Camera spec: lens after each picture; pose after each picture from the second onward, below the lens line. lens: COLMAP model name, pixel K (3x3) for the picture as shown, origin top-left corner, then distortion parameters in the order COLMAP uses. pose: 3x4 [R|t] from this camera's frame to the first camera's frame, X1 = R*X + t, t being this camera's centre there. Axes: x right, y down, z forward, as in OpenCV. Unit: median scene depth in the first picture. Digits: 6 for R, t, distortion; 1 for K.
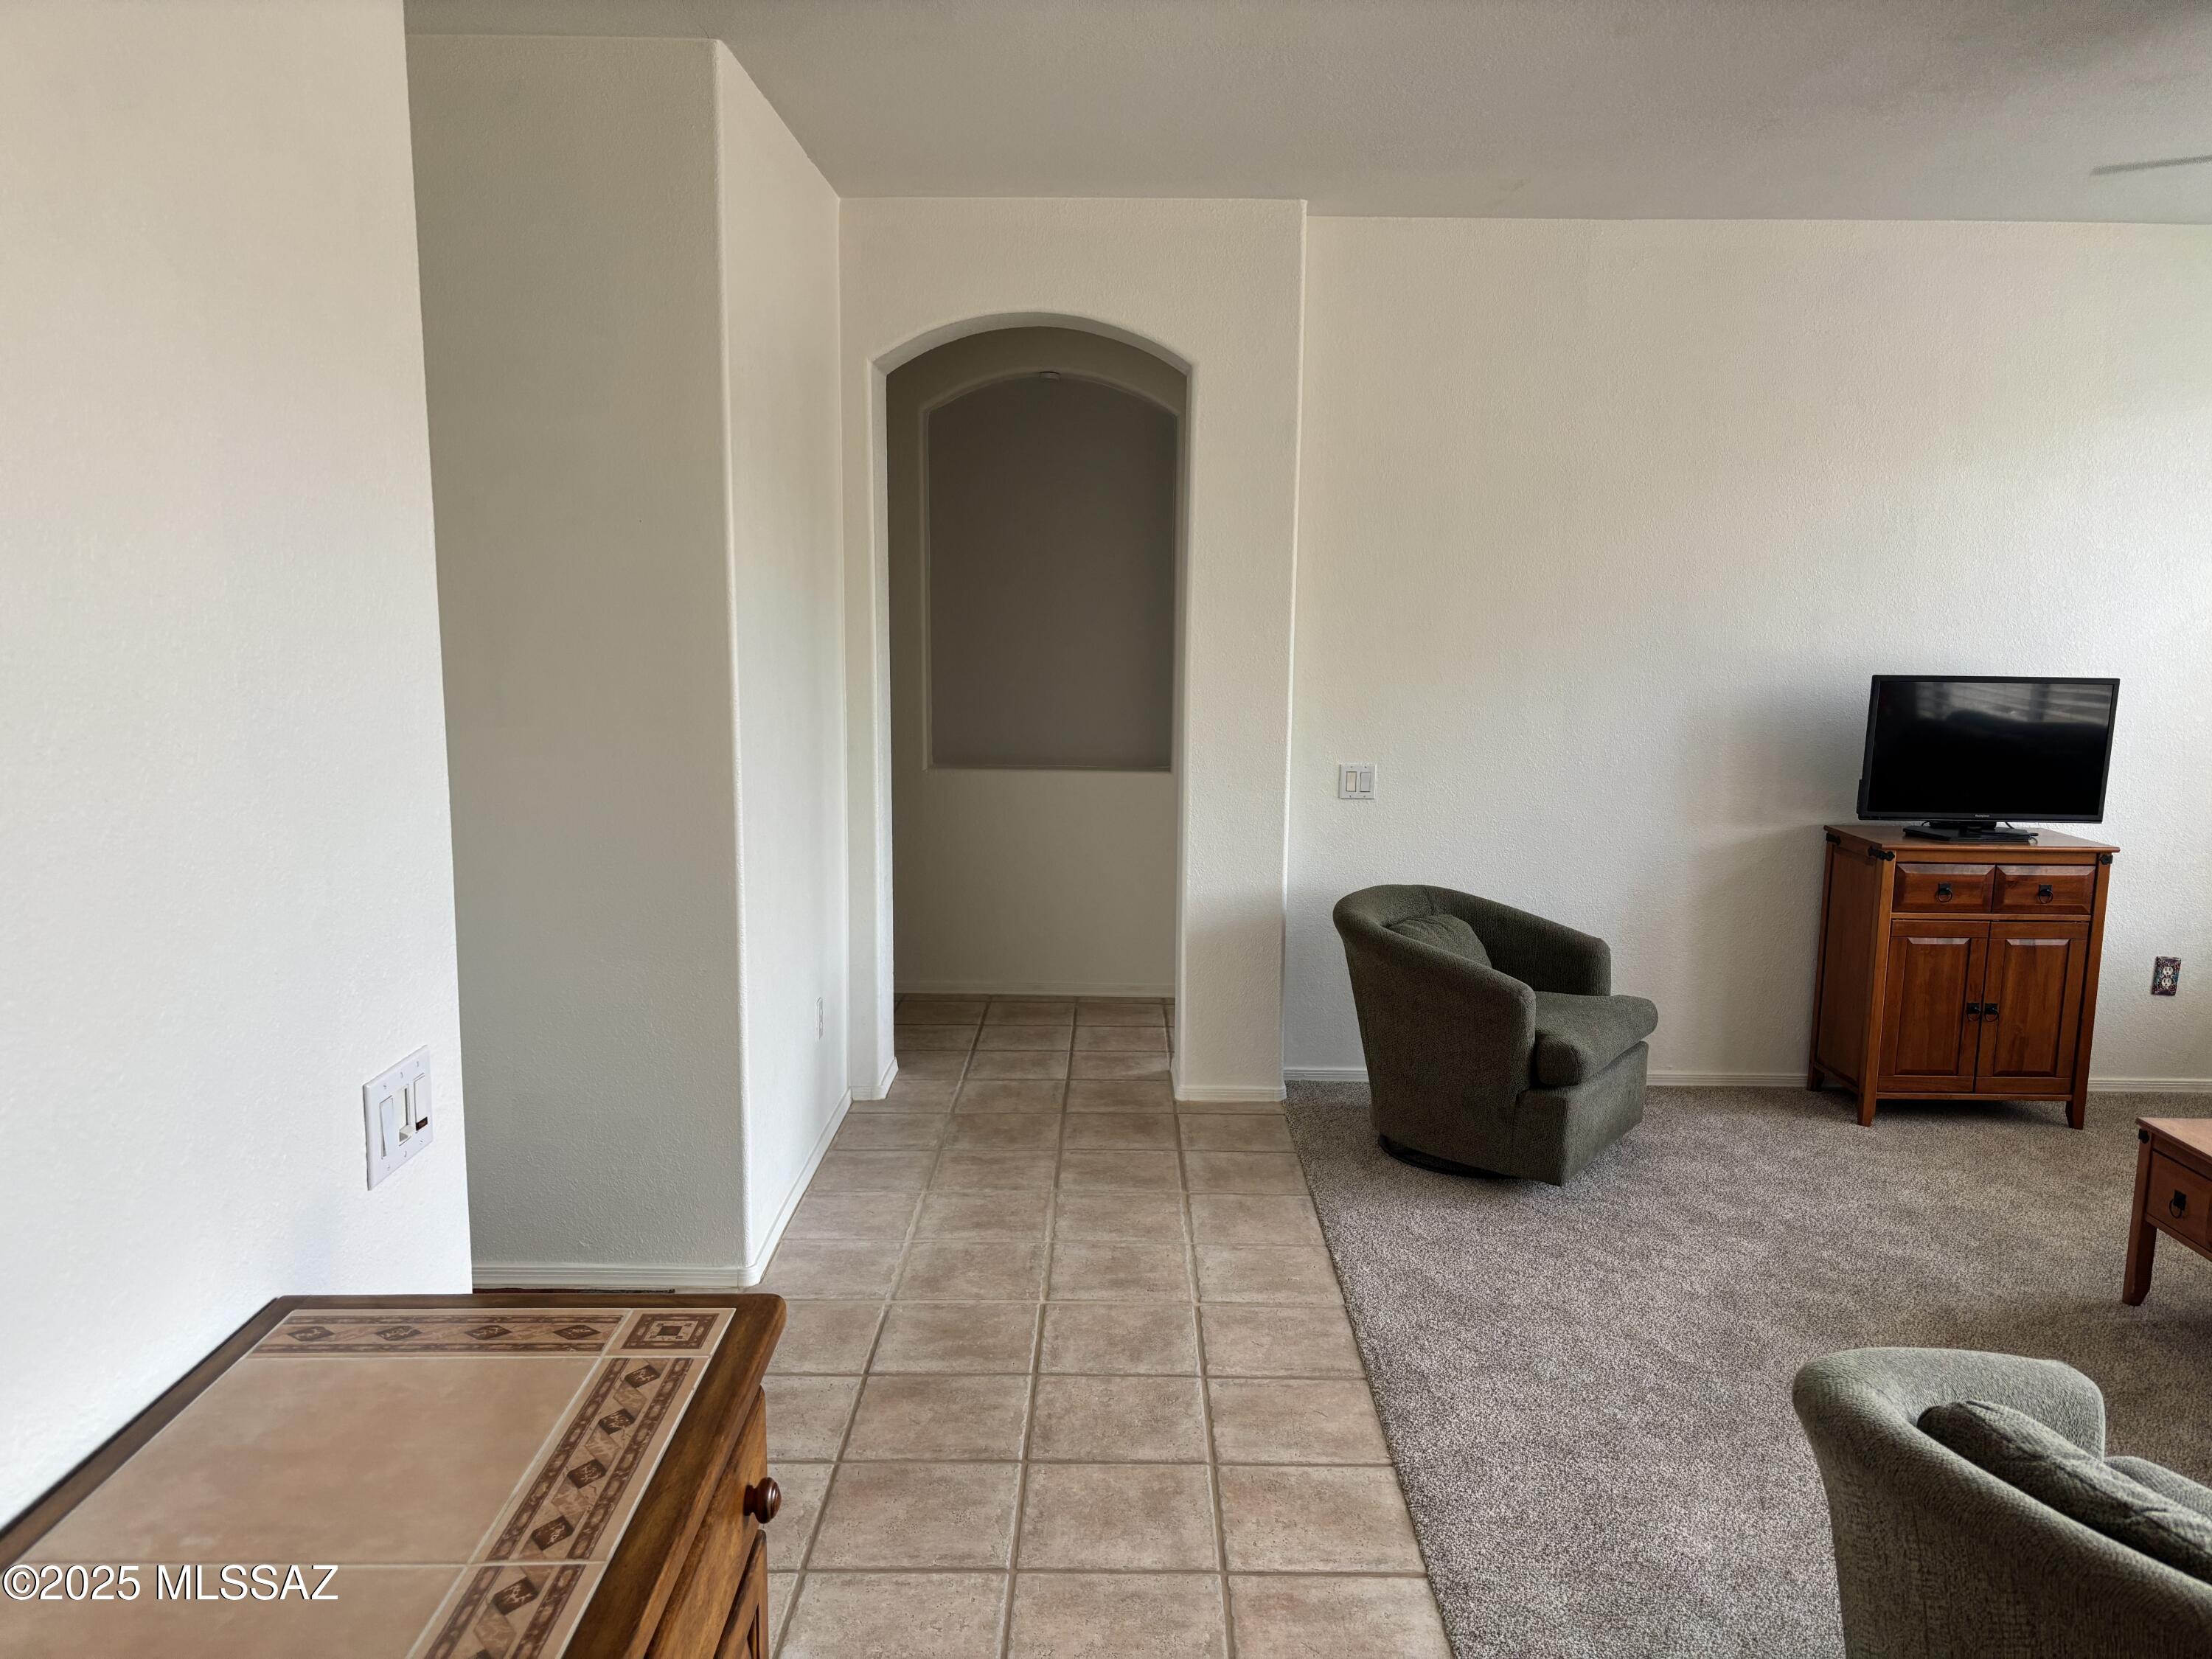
lens RADIAL K [[1674.0, 0, 1147.7], [0, 1674.0, 854.7], [0, 0, 1]] dist [0.006877, -0.001738]
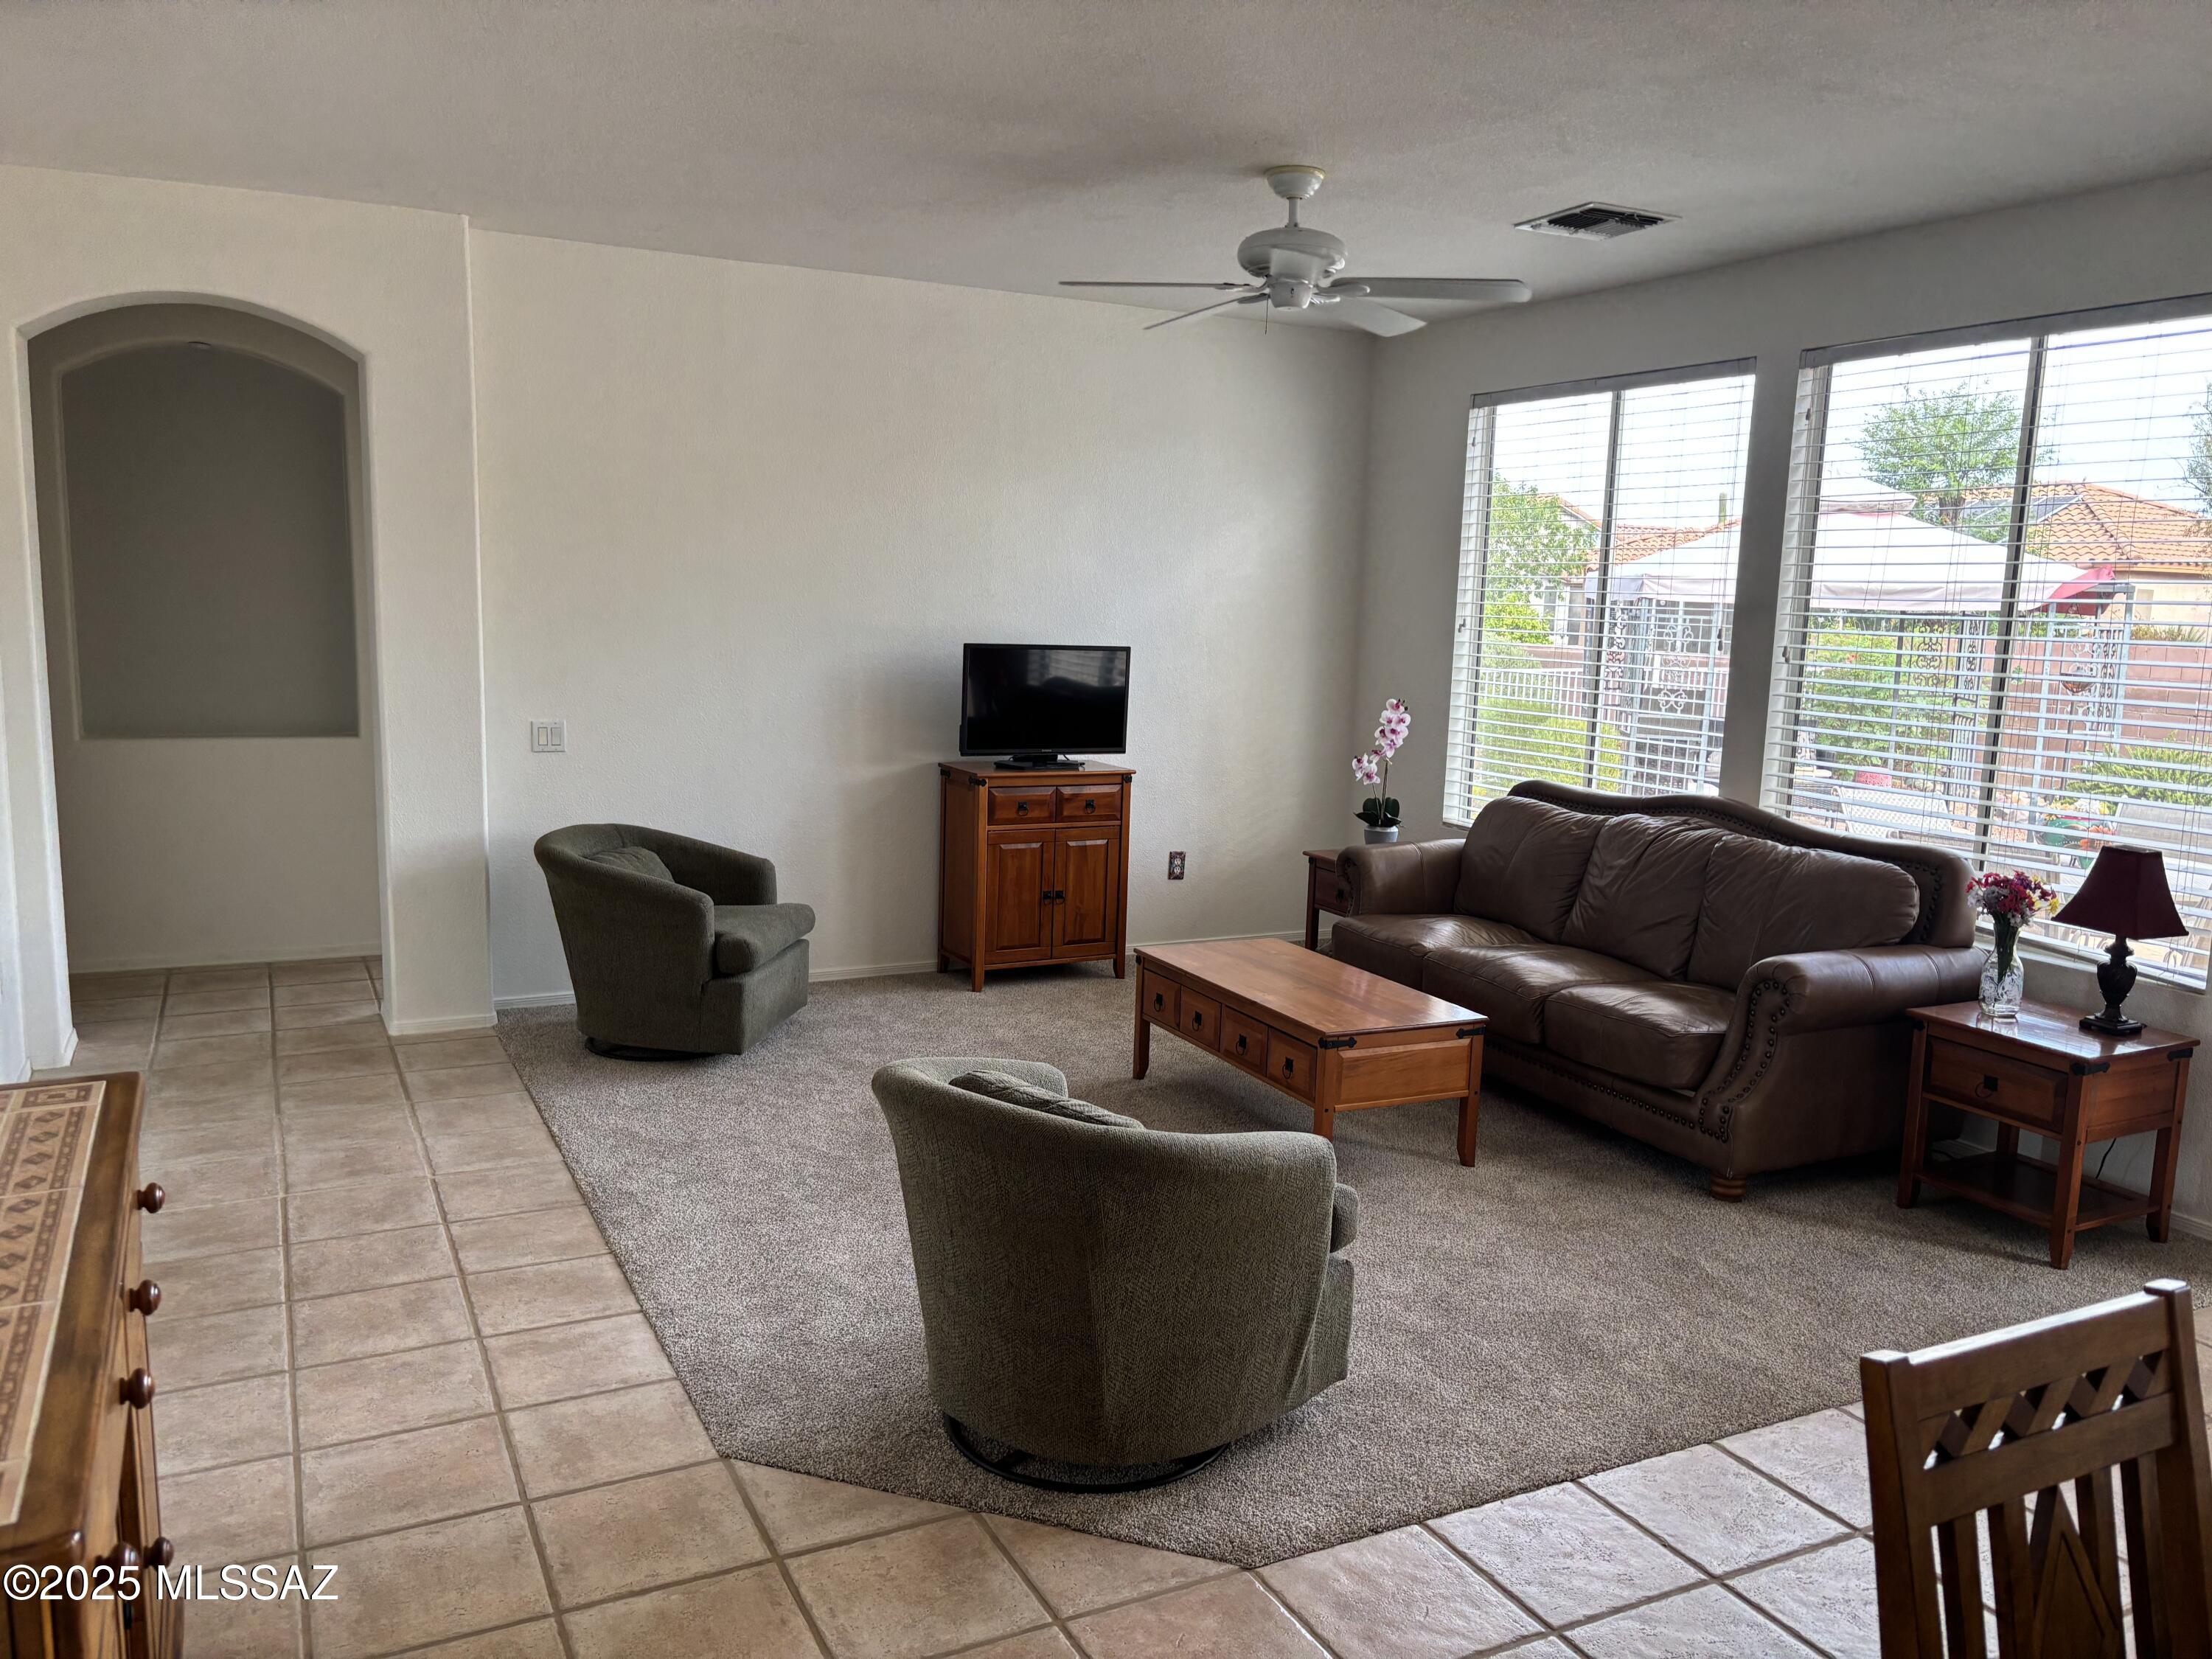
lens RADIAL K [[1674.0, 0, 1147.7], [0, 1674.0, 854.7], [0, 0, 1]] dist [0.006877, -0.001738]
pose [[0.890675, -0.054569, 0.451354, -0.035704], [0.049720, 0.998507, 0.022606, 0.036044], [-0.451914, 0.002307, 0.892059, -0.233548]]
